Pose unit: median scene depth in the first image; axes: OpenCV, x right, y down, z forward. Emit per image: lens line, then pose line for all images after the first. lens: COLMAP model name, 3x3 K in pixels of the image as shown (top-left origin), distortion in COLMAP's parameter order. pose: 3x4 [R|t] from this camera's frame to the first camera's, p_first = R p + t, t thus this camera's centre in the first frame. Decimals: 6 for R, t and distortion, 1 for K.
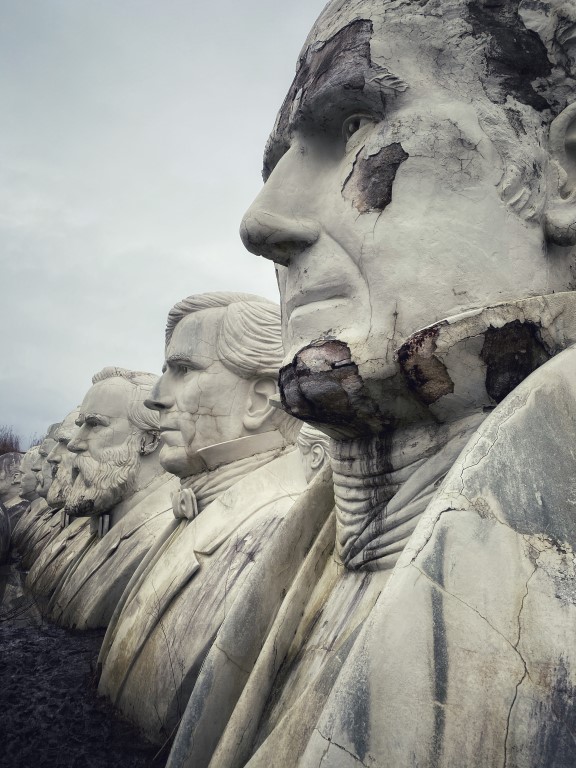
lens RADIAL K [[588.8, 0, 286.2], [0, 588.8, 382.7], [0, 0, 1]] dist [0.035772, -0.037439]
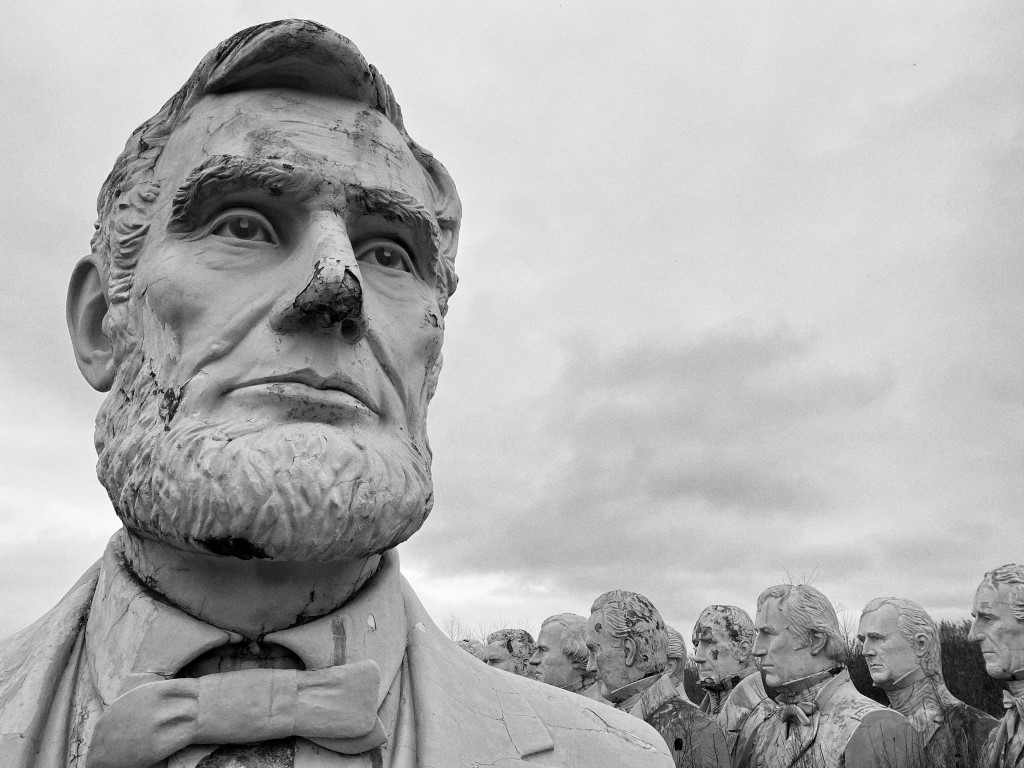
lens RADIAL K [[785.1, 0, 511.5], [0, 785.1, 383.9], [0, 0, 1]] dist [0.035772, -0.037439]
pose [[0.998687, -0.036485, -0.035950, -1.816652], [0.029211, 0.982235, -0.185366, -1.834630], [0.042074, 0.184073, 0.982012, -8.962794]]
